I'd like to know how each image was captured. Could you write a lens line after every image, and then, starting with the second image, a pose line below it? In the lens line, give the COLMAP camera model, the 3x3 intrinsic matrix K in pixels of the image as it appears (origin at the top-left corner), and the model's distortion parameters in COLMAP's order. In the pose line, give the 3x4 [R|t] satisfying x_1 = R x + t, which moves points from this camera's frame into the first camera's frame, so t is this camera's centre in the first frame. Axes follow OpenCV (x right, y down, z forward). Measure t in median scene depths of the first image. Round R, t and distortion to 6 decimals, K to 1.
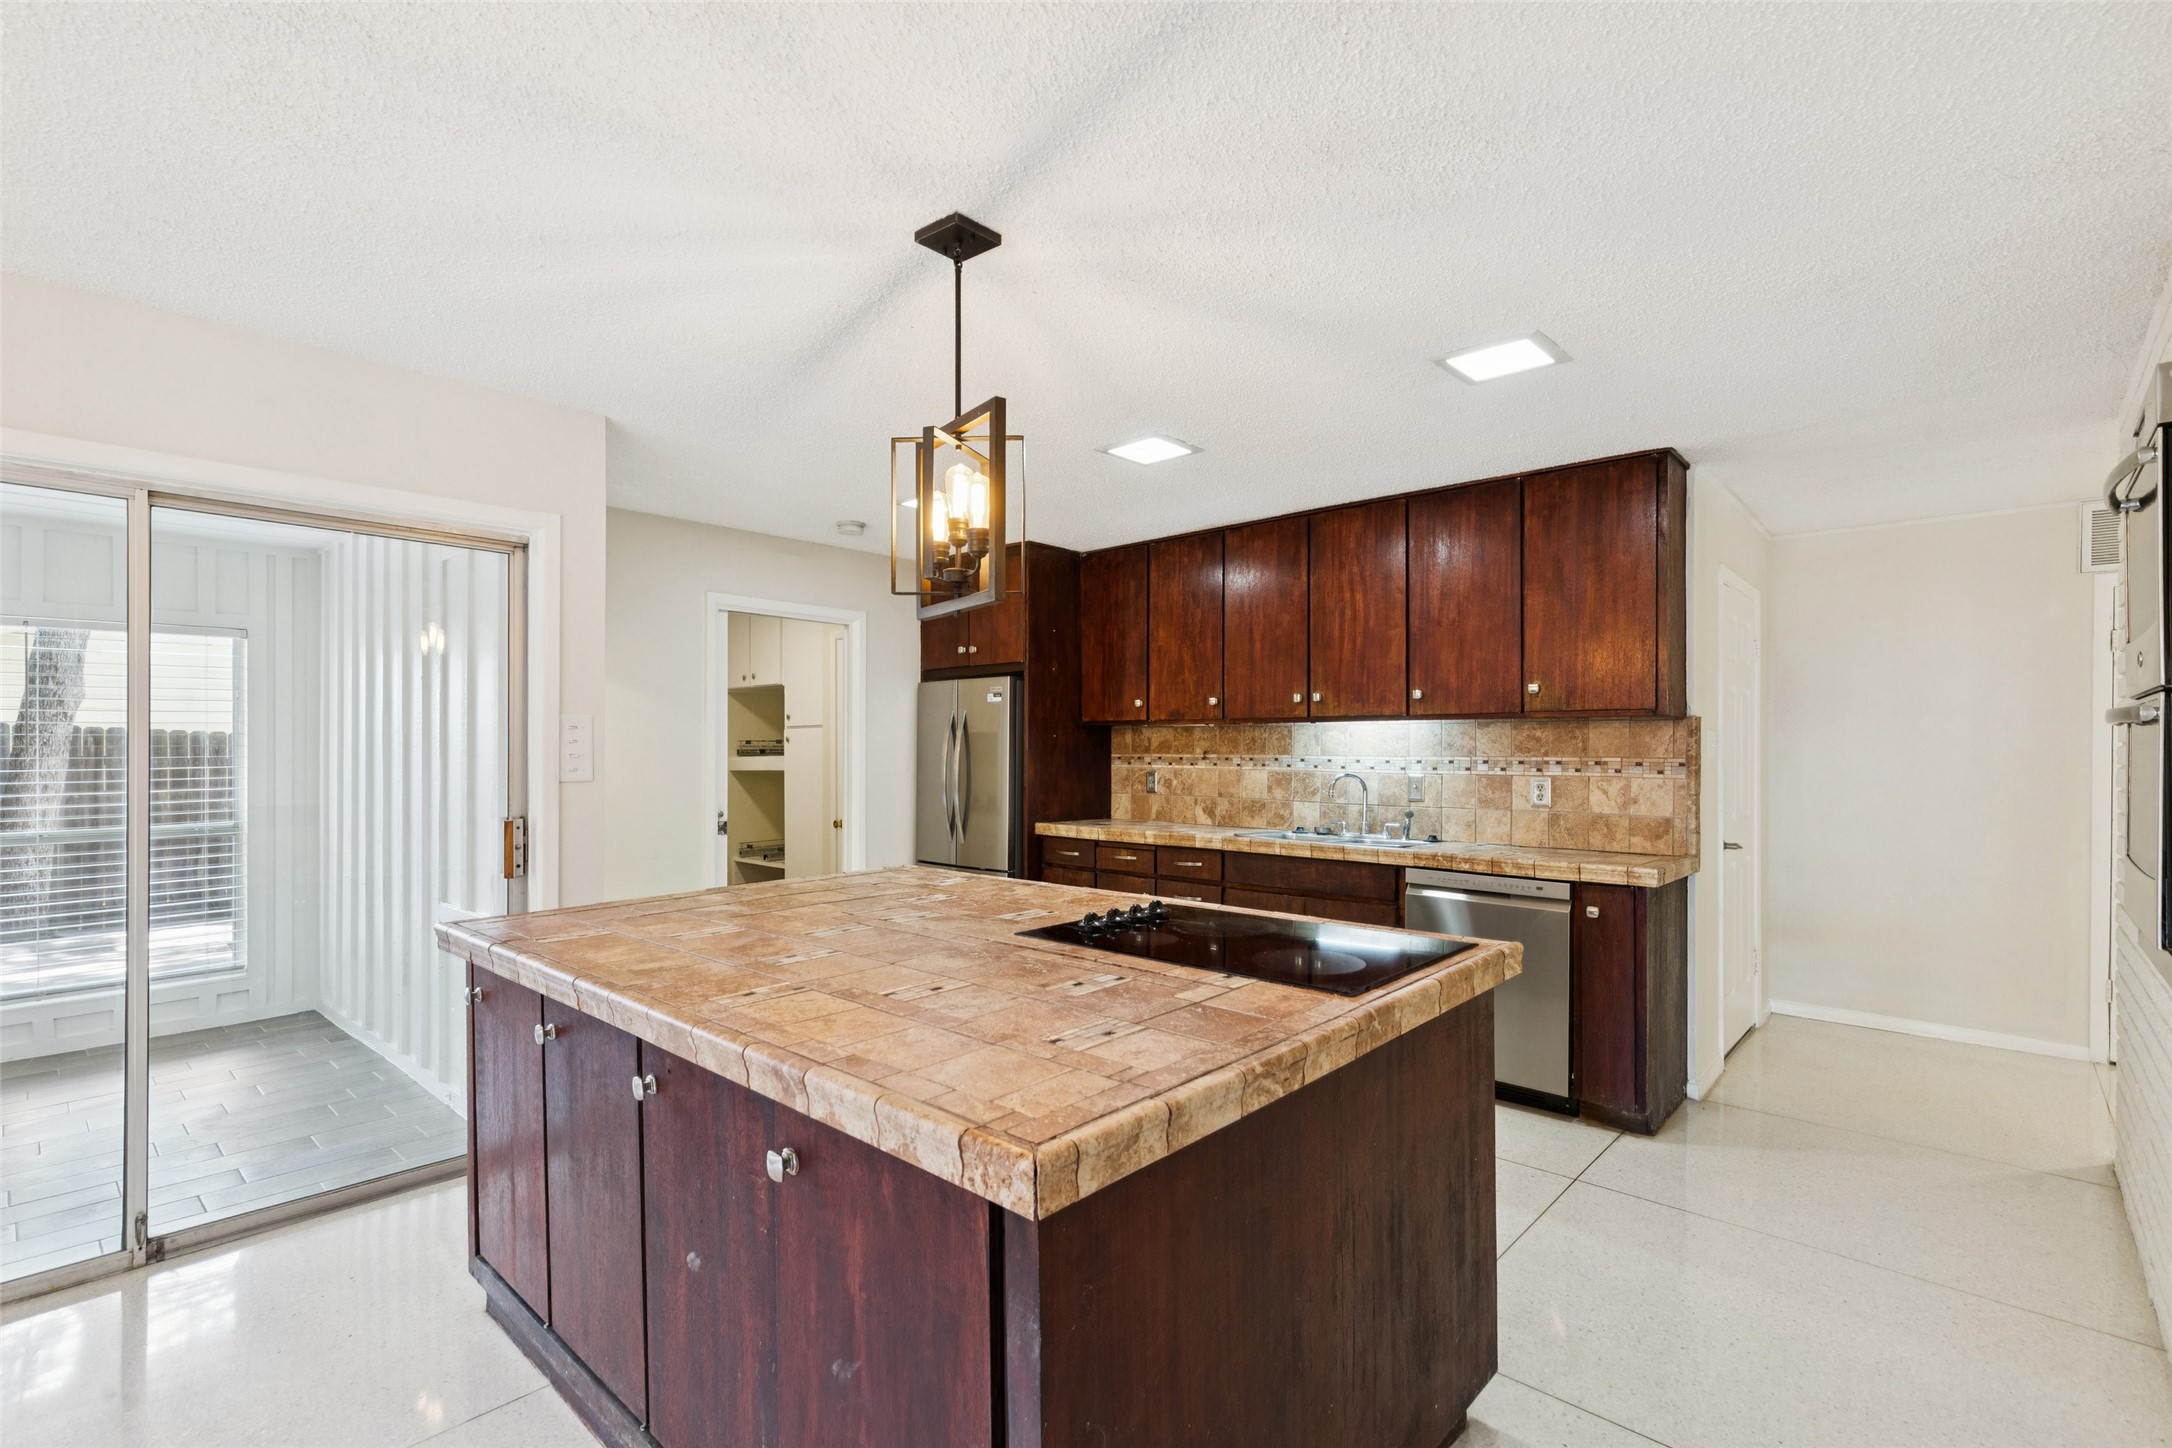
lens RADIAL K [[990.3, 0, 1090.6], [0, 990.3, 734.6], [0, 0, 1]] dist [-0.000063, -0.001998]
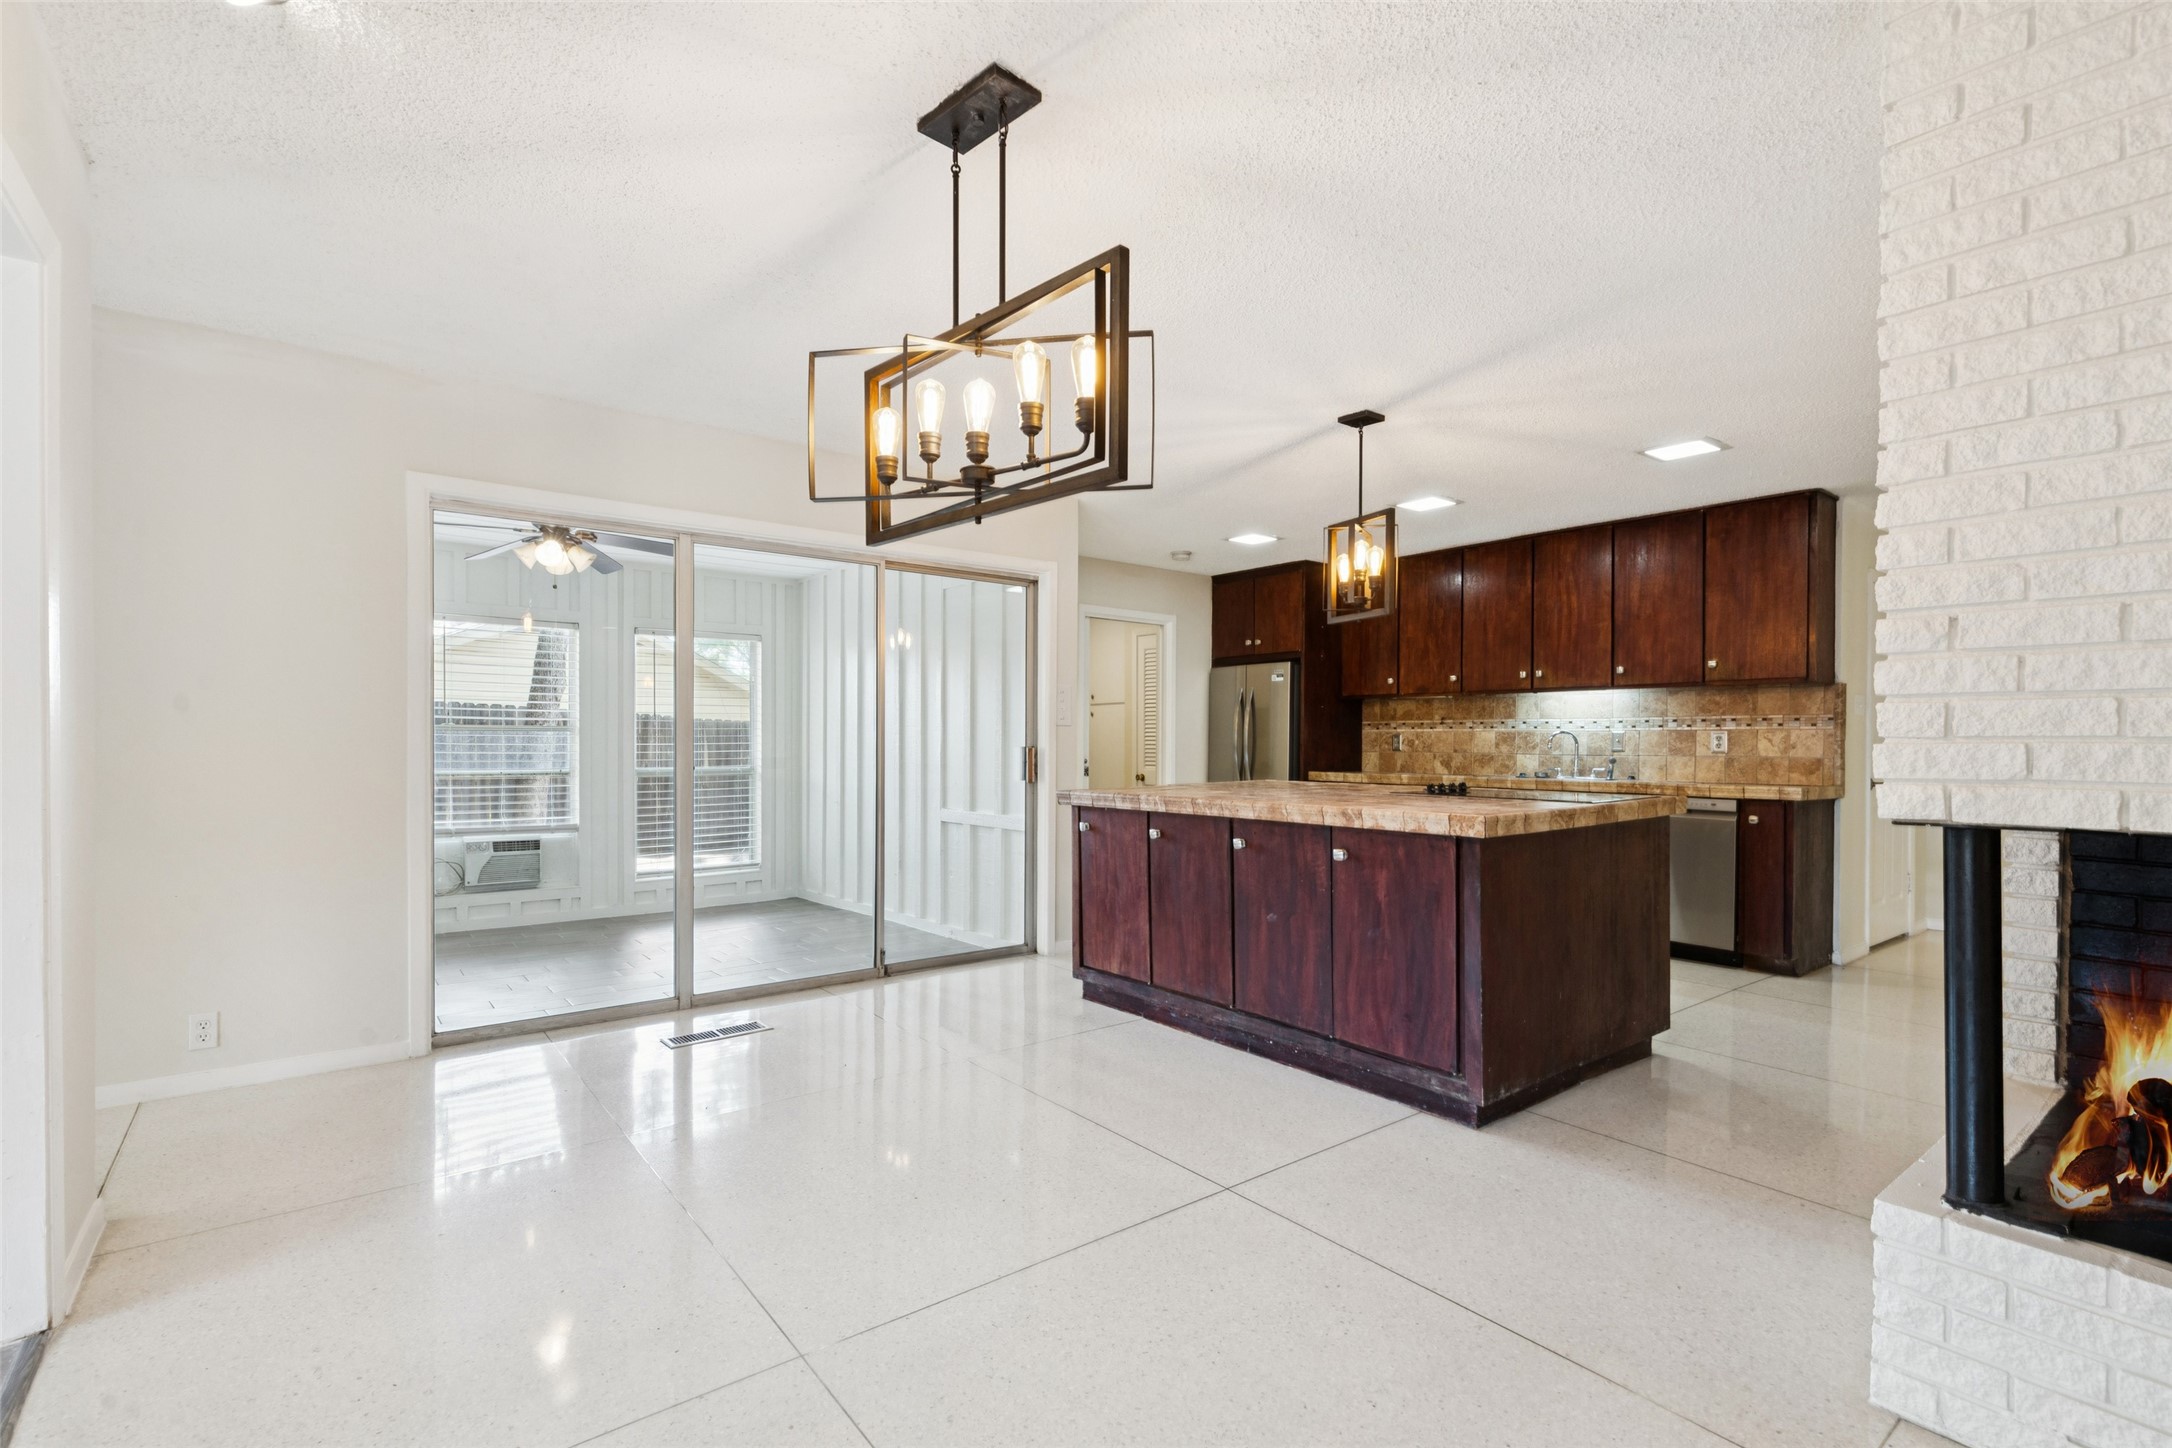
lens RADIAL K [[990.3, 0, 1079.9], [0, 990.3, 741.0], [0, 0, 1]] dist [-0.000063, -0.001998]
pose [[0.985090, 0.003268, -0.172009, -0.164299], [-0.001307, 0.999933, 0.011512, 0.041655], [0.172035, -0.011116, 0.985028, -0.461069]]
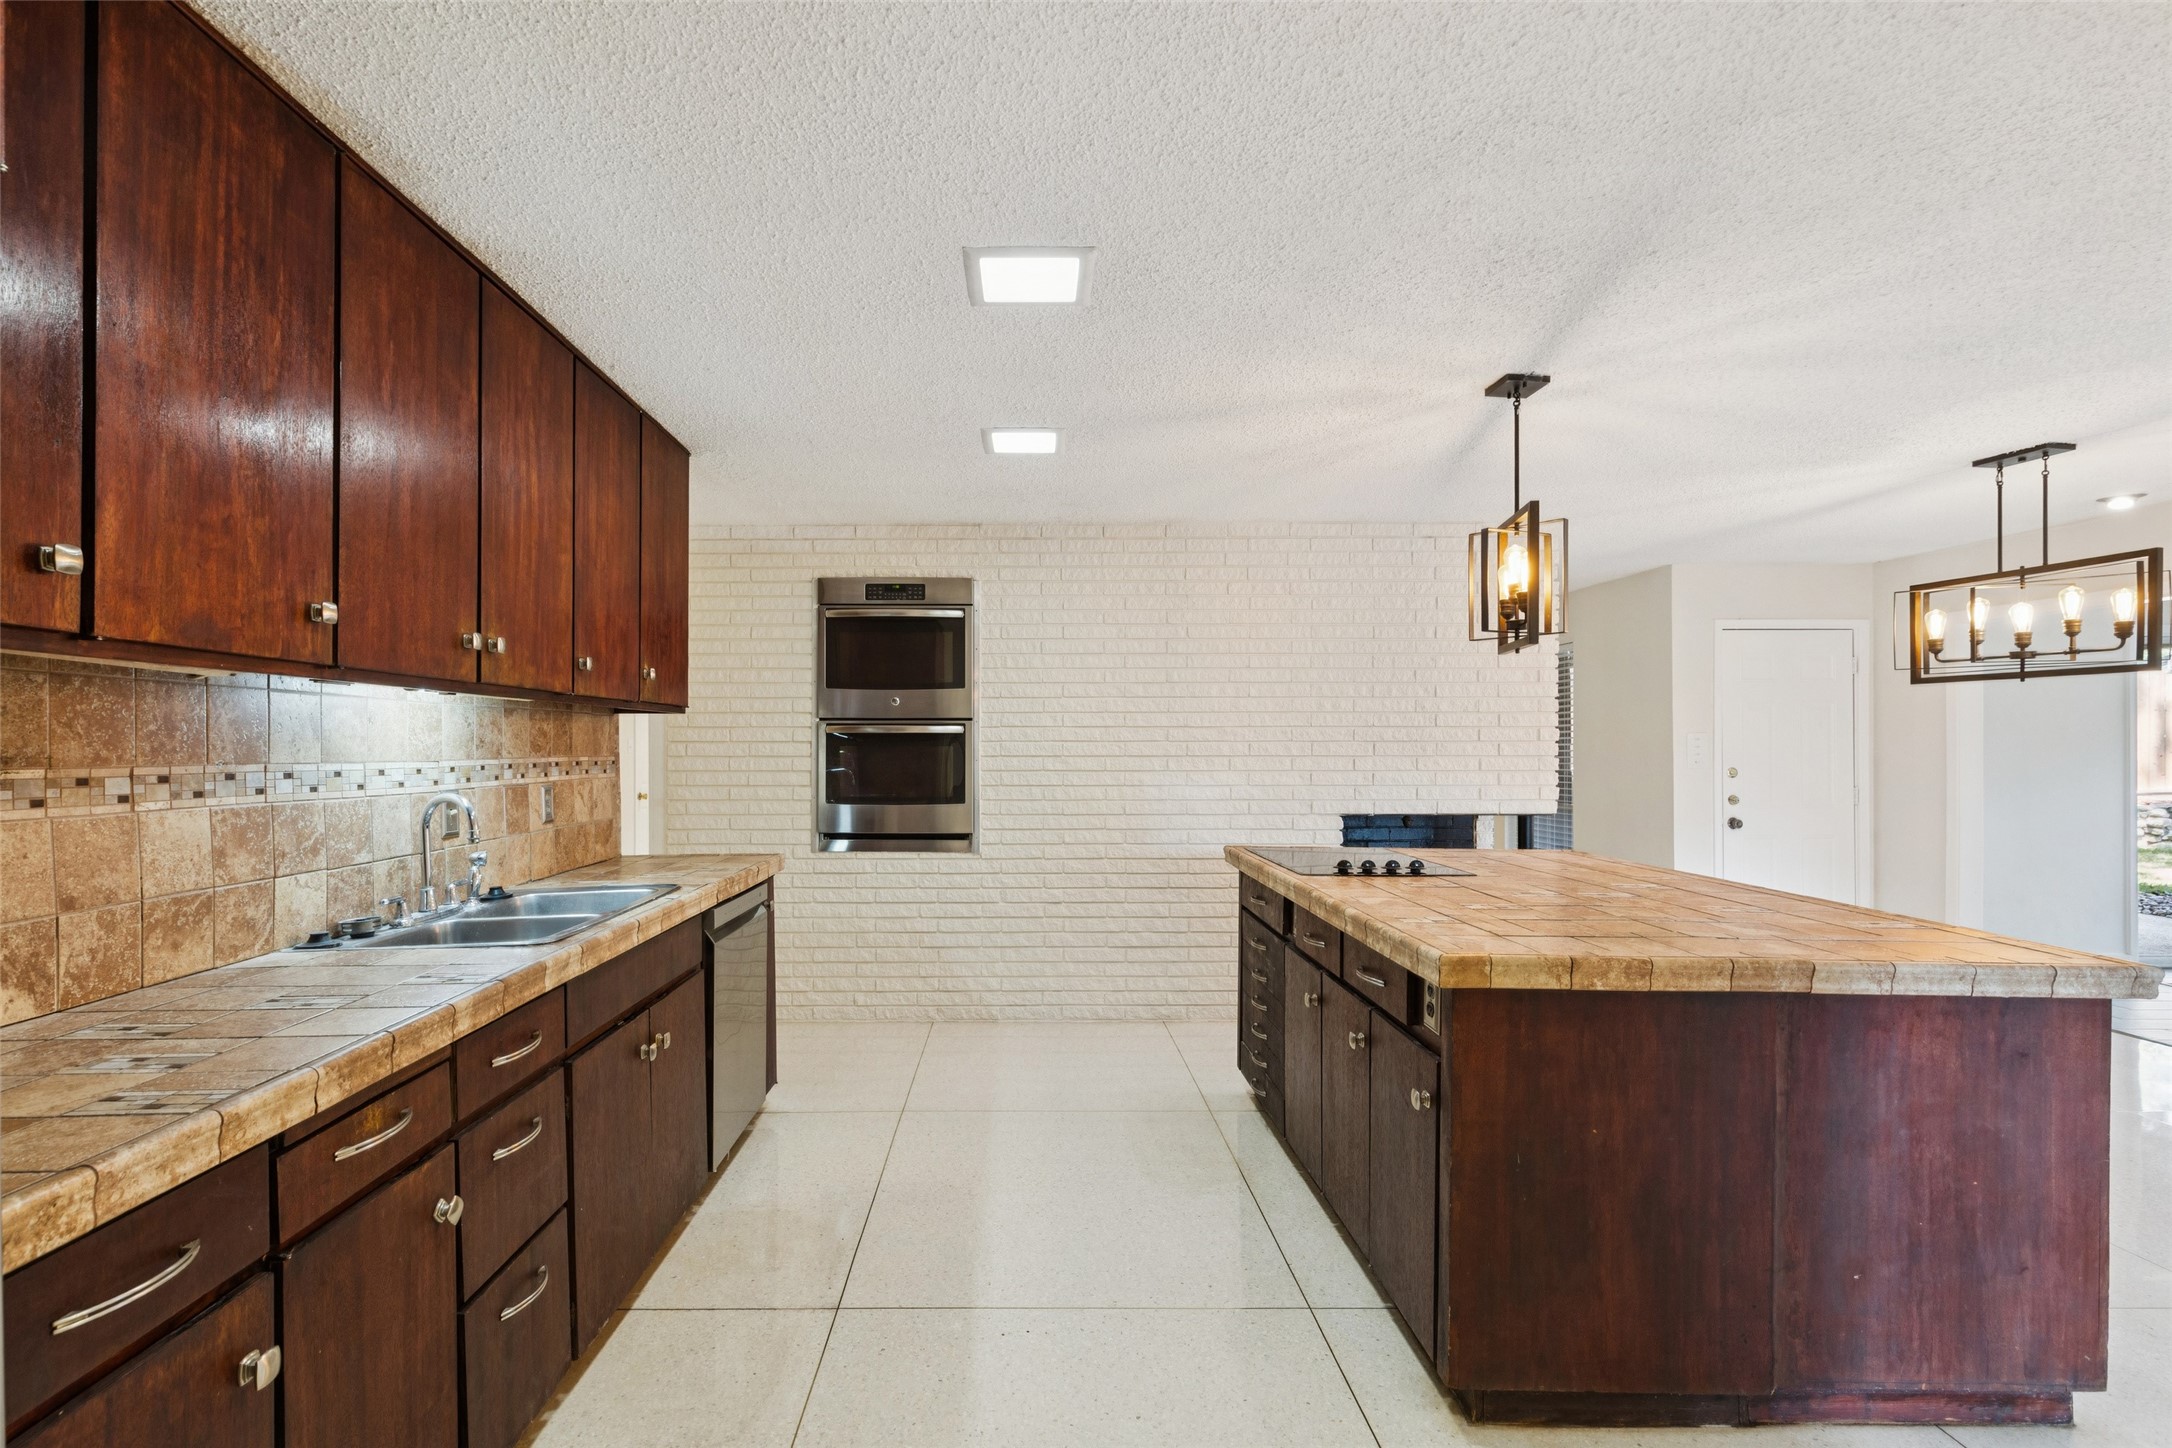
lens RADIAL K [[990.3, 0, 1015.1], [0, 990.3, 746.6], [0, 0, 1]] dist [-0.000063, -0.001998]
pose [[-0.670922, 0.000349, 0.741528, -0.348150], [-0.007151, 0.999950, -0.006941, 0.016759], [-0.741494, -0.009959, -0.670886, 1.226988]]
